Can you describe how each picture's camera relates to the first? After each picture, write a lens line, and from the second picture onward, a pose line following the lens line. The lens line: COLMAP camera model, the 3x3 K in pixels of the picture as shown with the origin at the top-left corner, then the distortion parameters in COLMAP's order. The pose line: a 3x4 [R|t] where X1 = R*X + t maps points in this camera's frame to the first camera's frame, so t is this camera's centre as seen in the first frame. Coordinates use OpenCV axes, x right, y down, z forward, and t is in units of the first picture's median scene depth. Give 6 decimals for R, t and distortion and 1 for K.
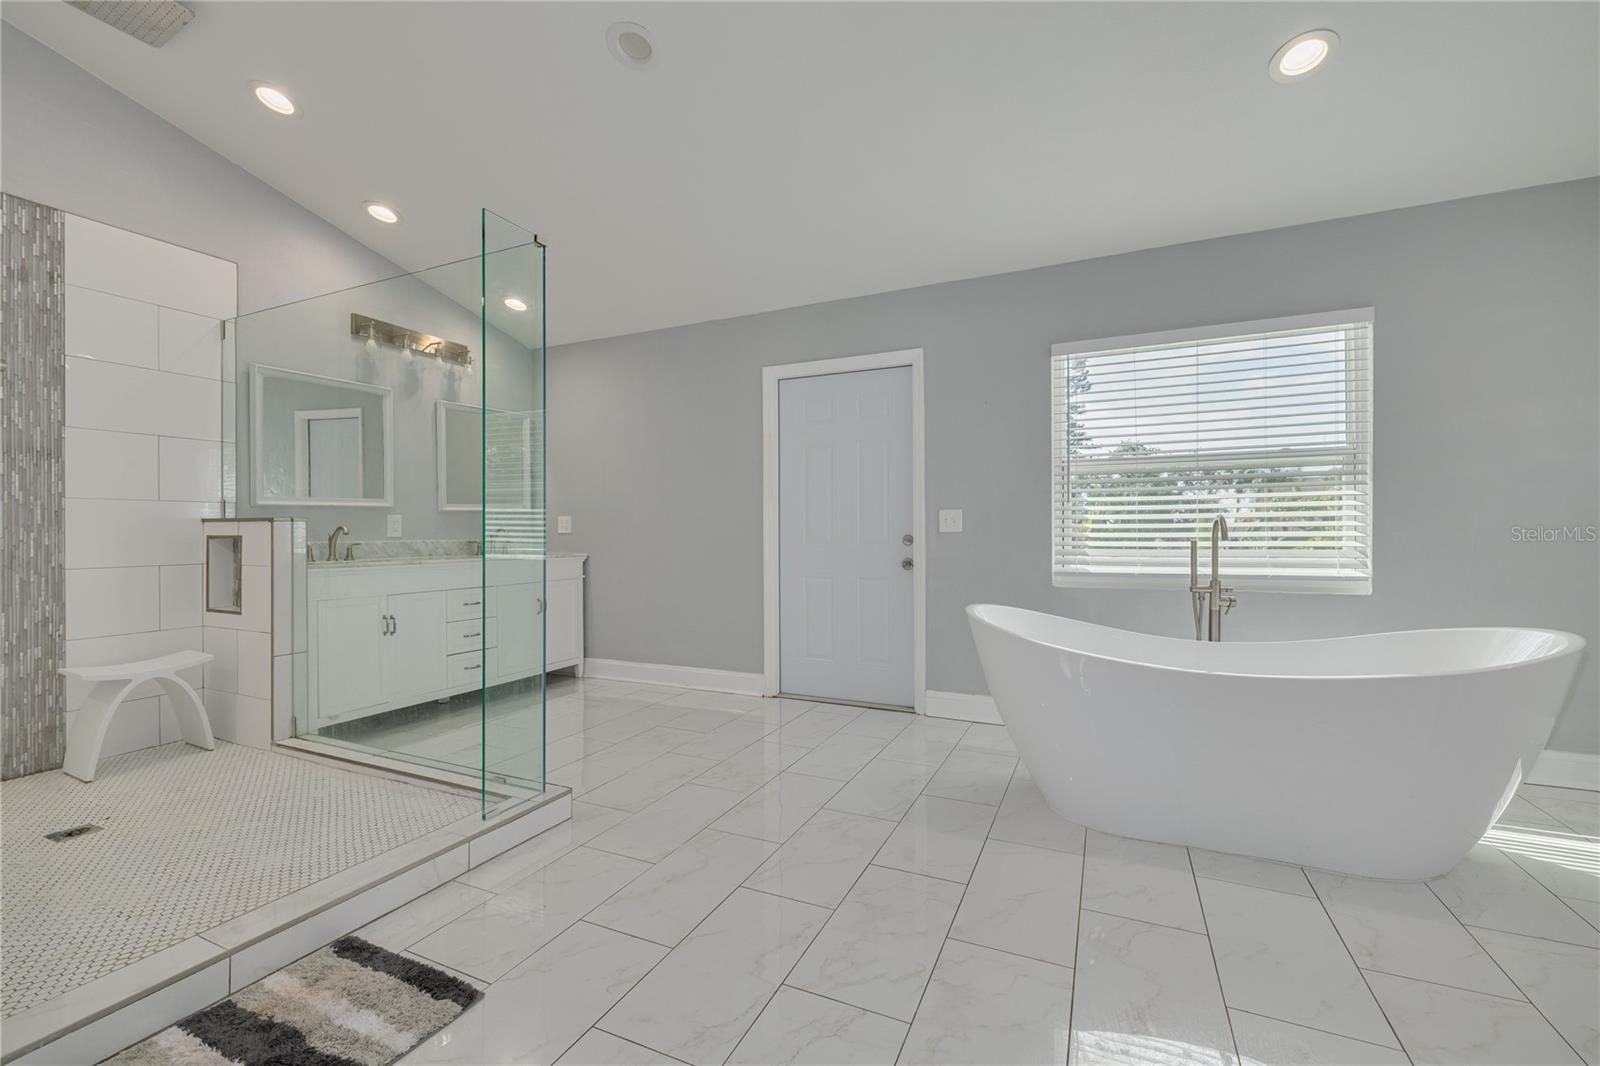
lens RADIAL K [[671.0, 0, 802.8], [0, 671.0, 532.7], [0, 0, 1]] dist [-0.000557, 0.000034]
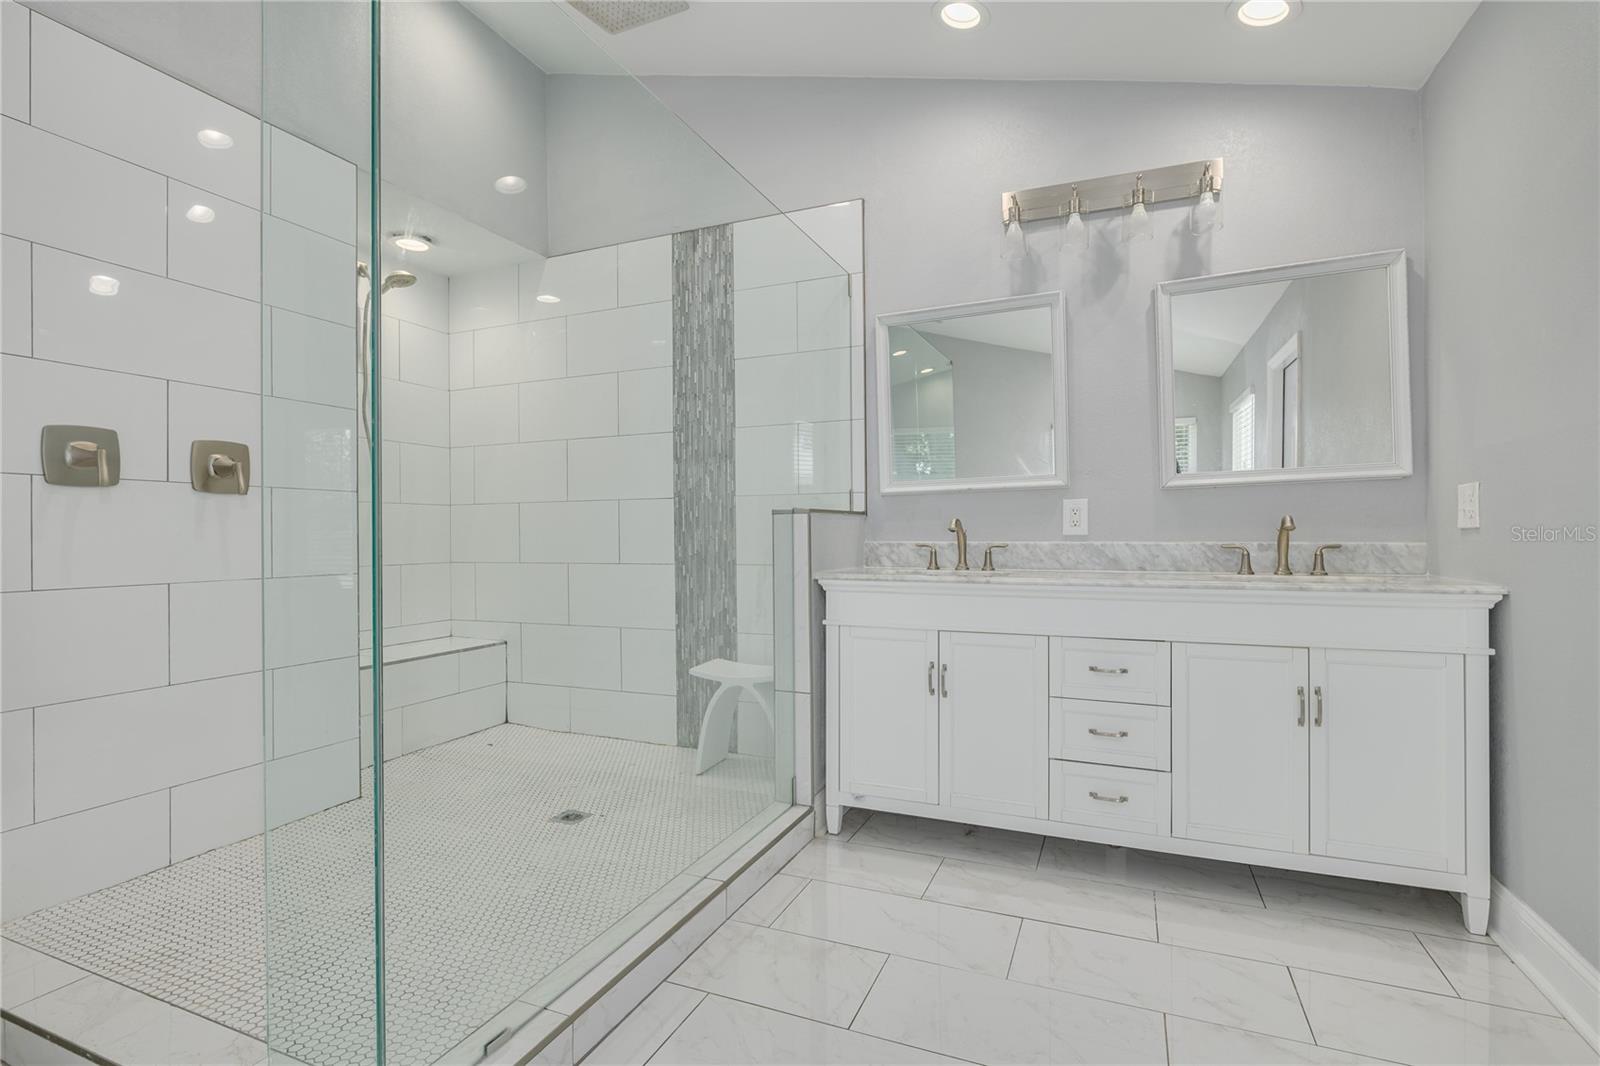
lens RADIAL K [[770.4, 0, 801.4], [0, 770.4, 528.5], [0, 0, 1]] dist [-0.001184, 0.000126]
pose [[0.039626, 0.001401, -0.999214, 0.104757], [0.004322, 0.999989, 0.001573, -0.002986], [0.999205, -0.004381, 0.039619, 1.056940]]
